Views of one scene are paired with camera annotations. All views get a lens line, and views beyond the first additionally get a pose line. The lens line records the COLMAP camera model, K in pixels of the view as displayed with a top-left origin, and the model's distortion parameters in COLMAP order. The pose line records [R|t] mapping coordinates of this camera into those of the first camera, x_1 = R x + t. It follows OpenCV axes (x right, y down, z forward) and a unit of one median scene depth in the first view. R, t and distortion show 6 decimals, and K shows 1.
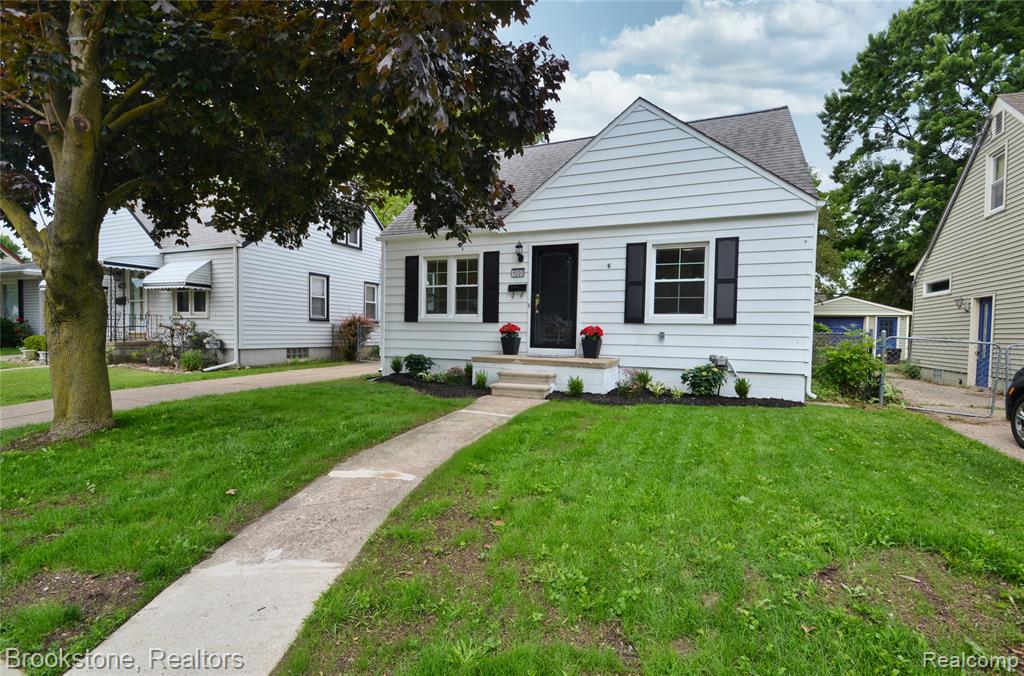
lens RADIAL K [[454.9, 0, 513.6], [0, 454.9, 346.7], [0, 0, 1]] dist [0.001316, -0.000302]
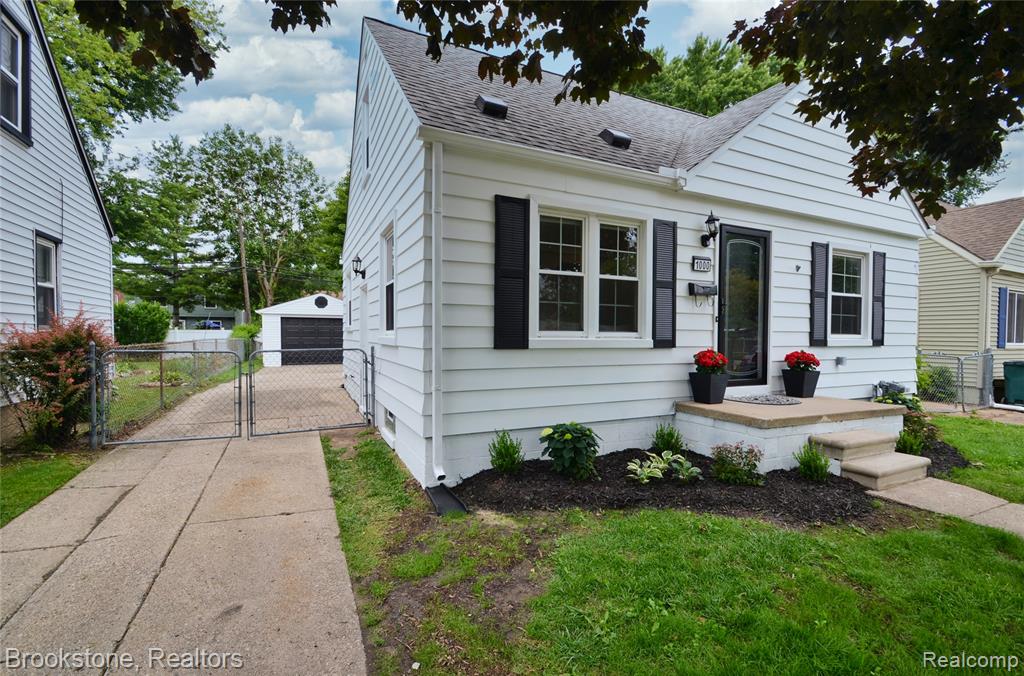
lens RADIAL K [[454.9, 0, 513.6], [0, 454.9, 346.7], [0, 0, 1]] dist [0.001316, -0.000302]
pose [[0.671158, -0.032051, 0.740622, -0.594177], [0.027228, 0.999457, 0.018578, -0.070756], [-0.740814, 0.007697, 0.671666, 0.768904]]
